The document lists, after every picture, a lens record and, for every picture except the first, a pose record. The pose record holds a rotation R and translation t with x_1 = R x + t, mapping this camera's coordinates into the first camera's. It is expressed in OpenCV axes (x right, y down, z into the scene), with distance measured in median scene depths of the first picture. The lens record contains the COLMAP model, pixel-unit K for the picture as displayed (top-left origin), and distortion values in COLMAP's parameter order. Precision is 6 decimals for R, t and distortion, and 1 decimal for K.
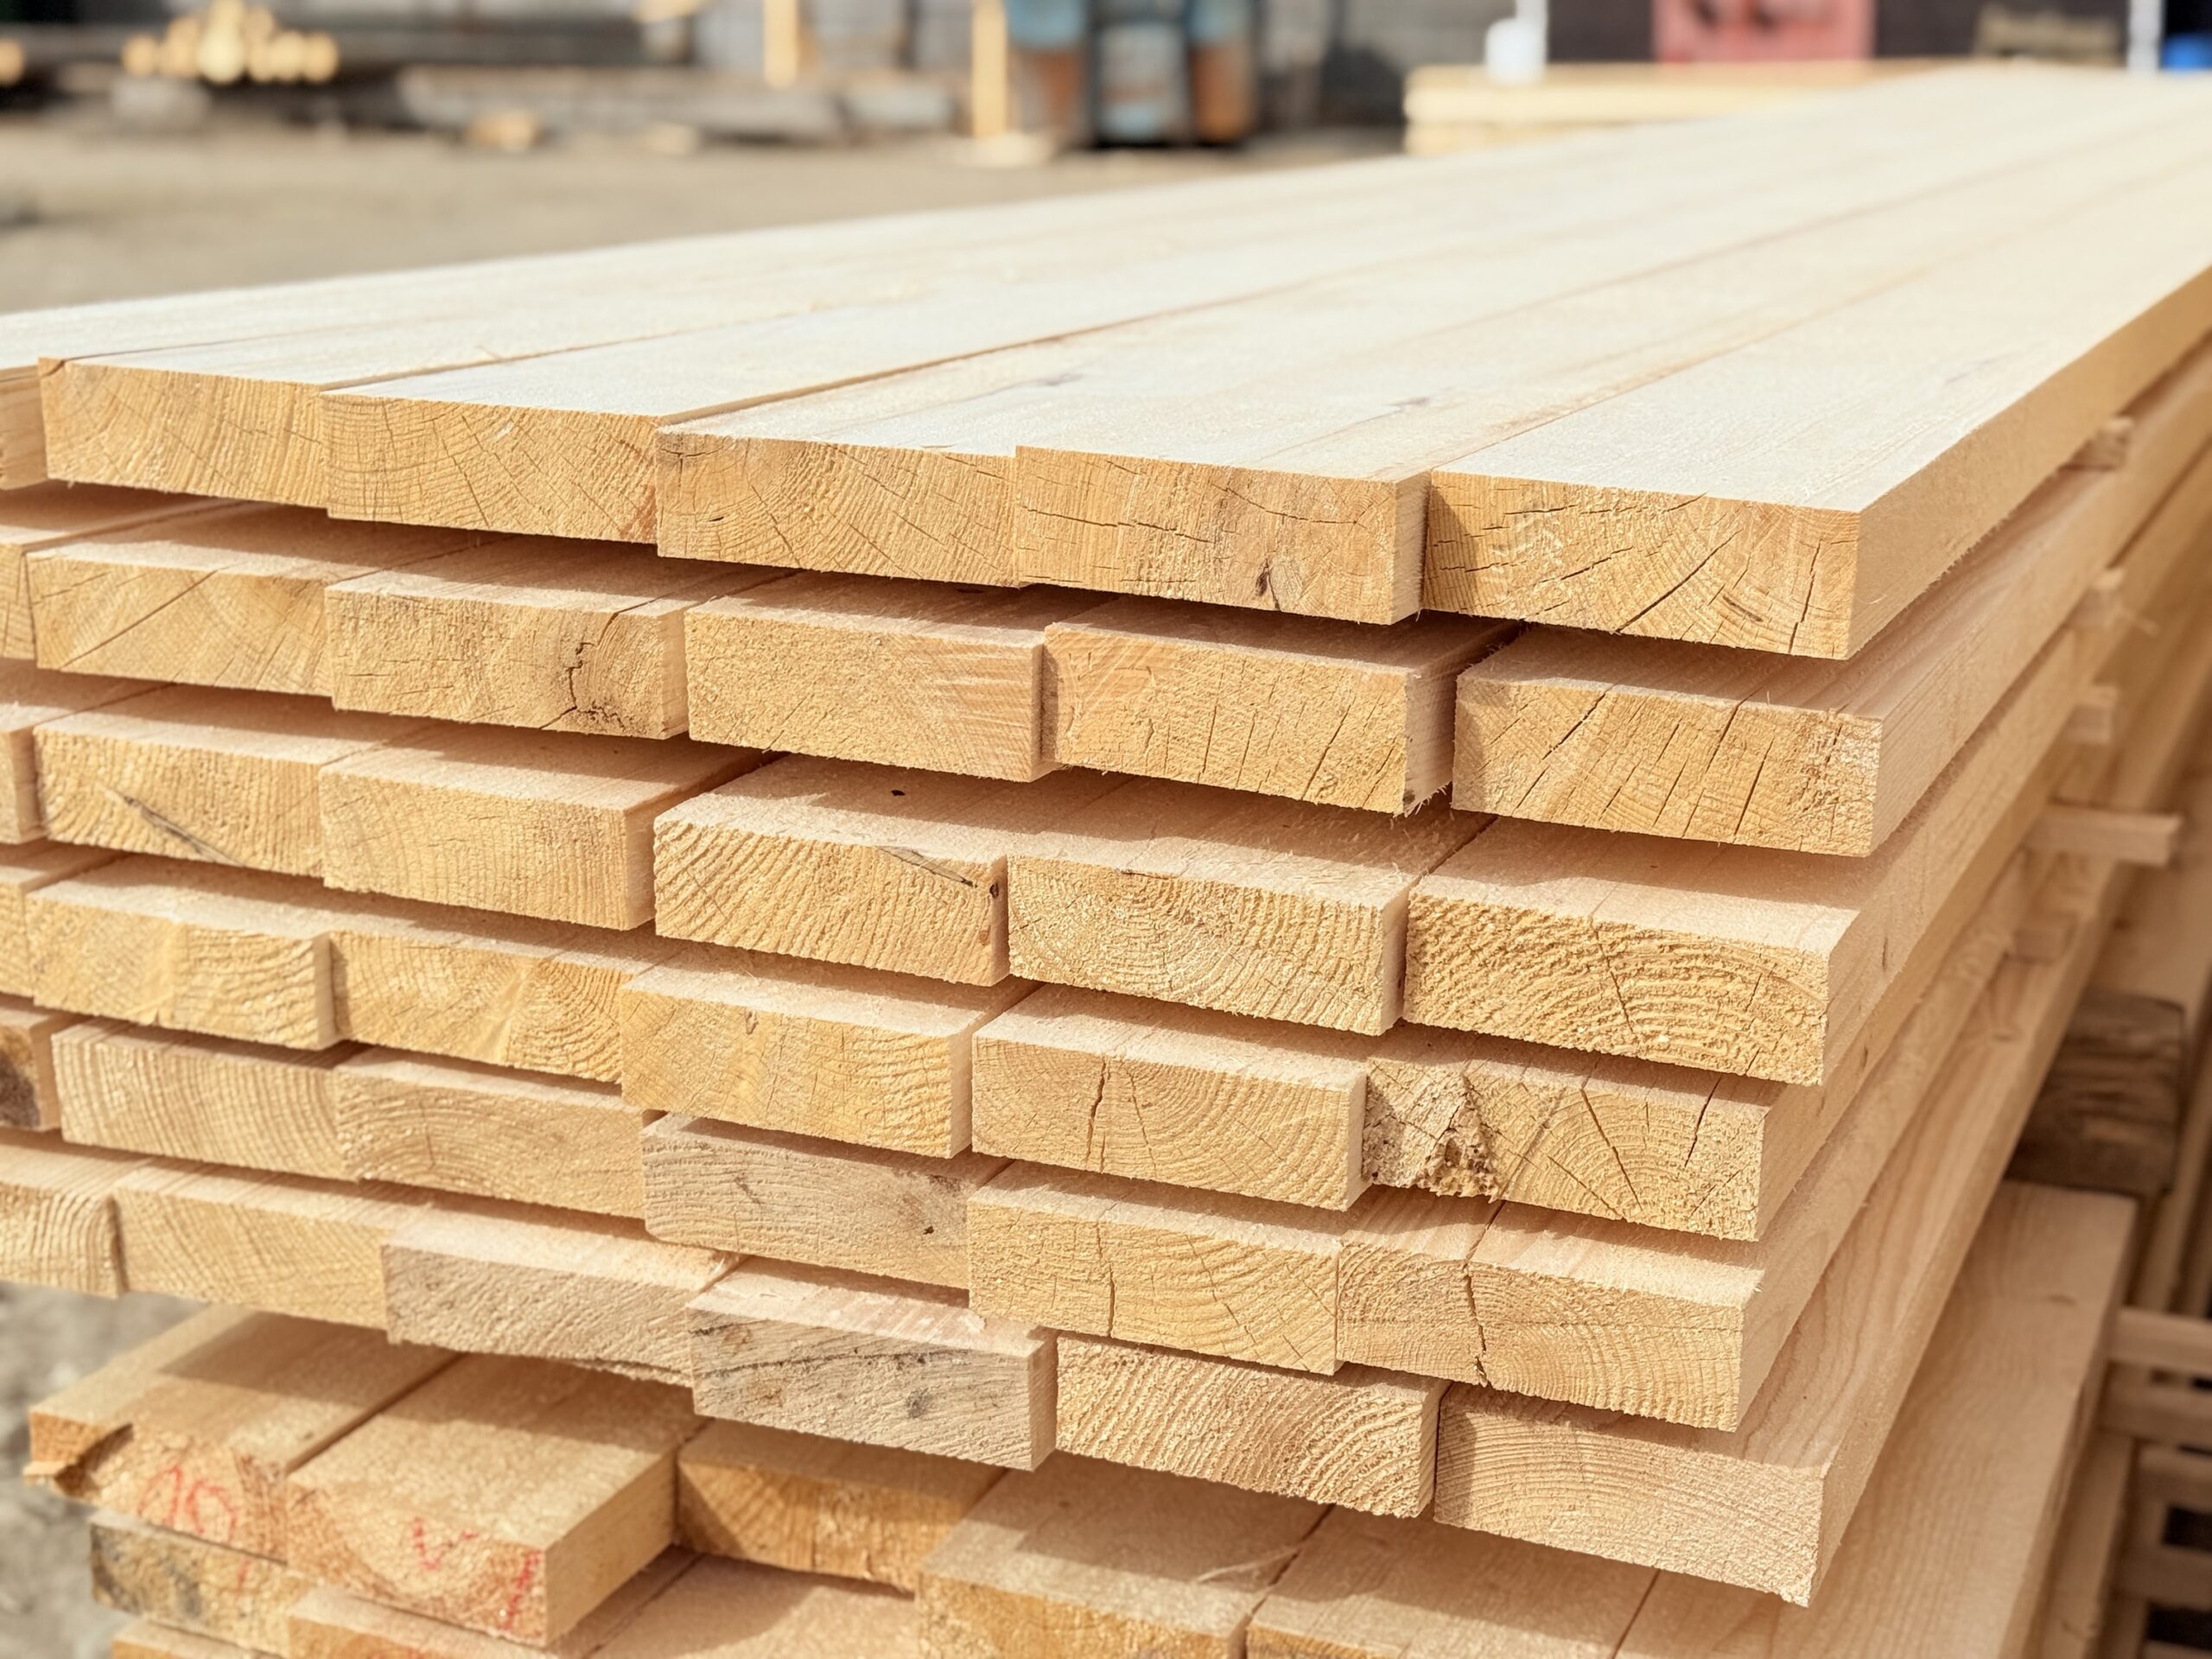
lens RADIAL K [[2967.7, 0, 1106.0], [0, 2967.7, 829.5], [0, 0, 1]] dist [0.157495, -0.278448]
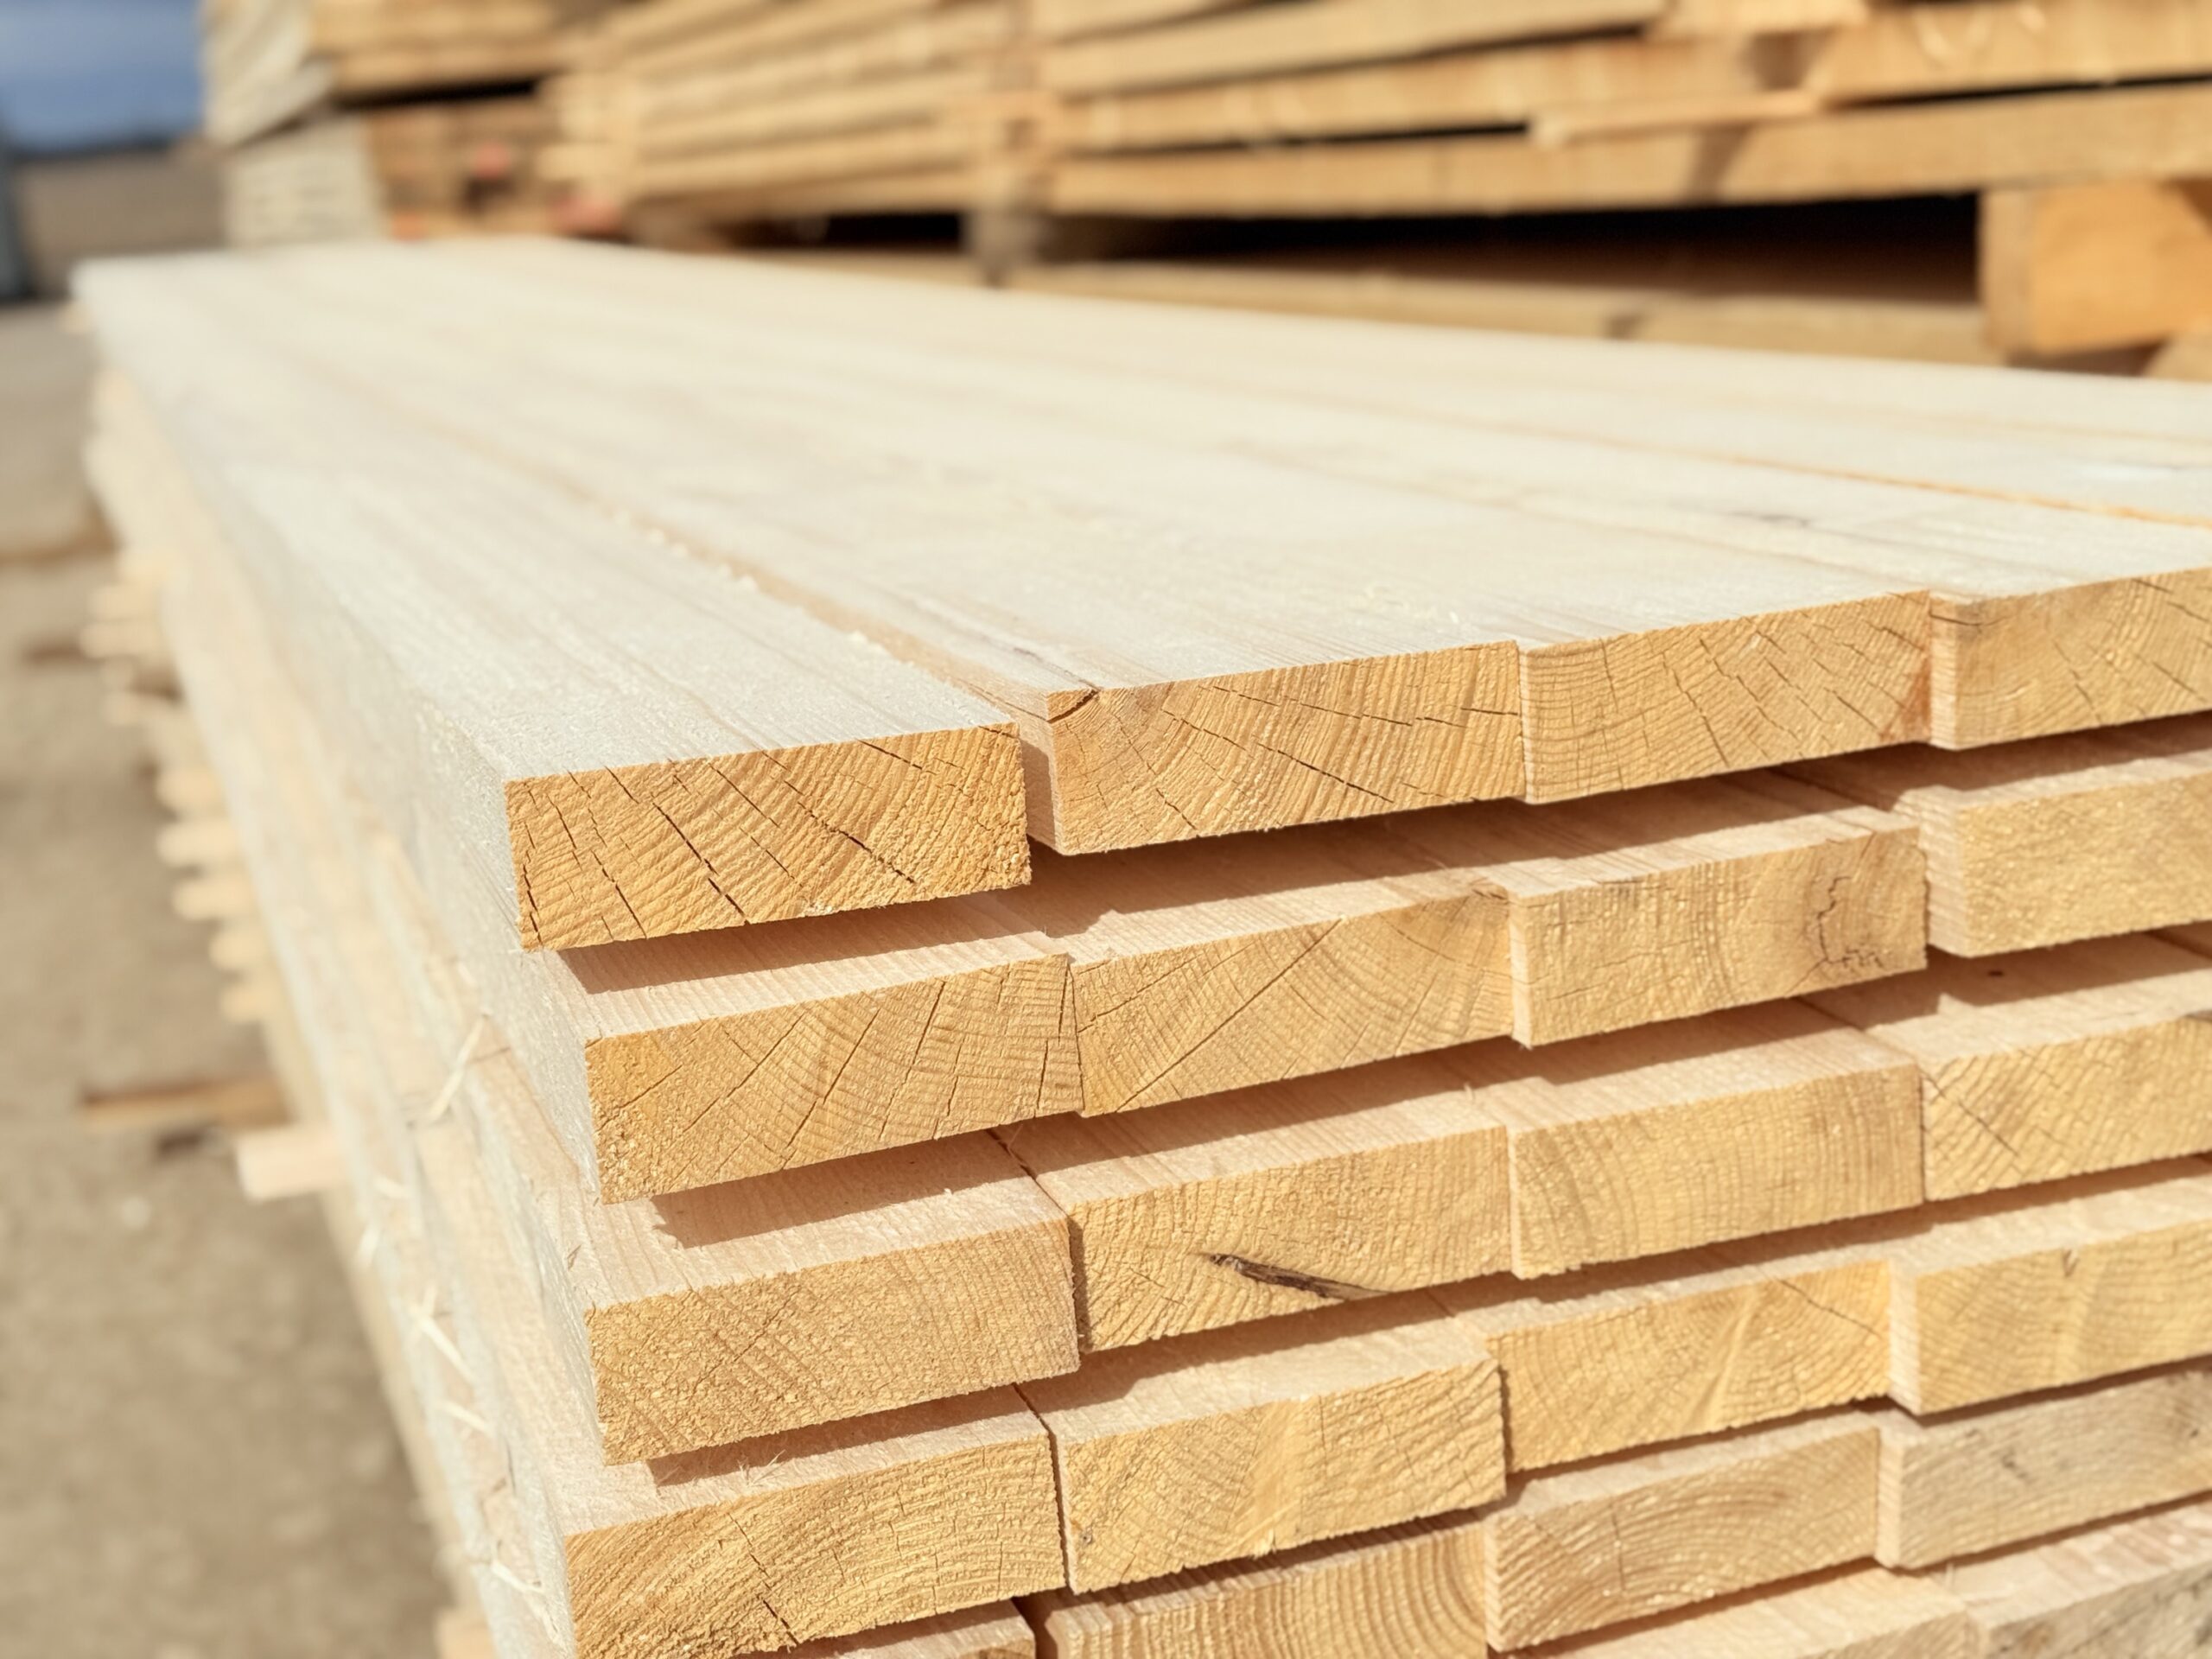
lens RADIAL K [[2967.7, 0, 1106.0], [0, 2967.7, 829.5], [0, 0, 1]] dist [0.157495, -0.278448]
pose [[0.755661, -0.211887, 0.619743, -0.812157], [0.257972, 0.966024, 0.015730, -0.136198], [-0.602019, 0.147990, 0.784647, 0.447700]]
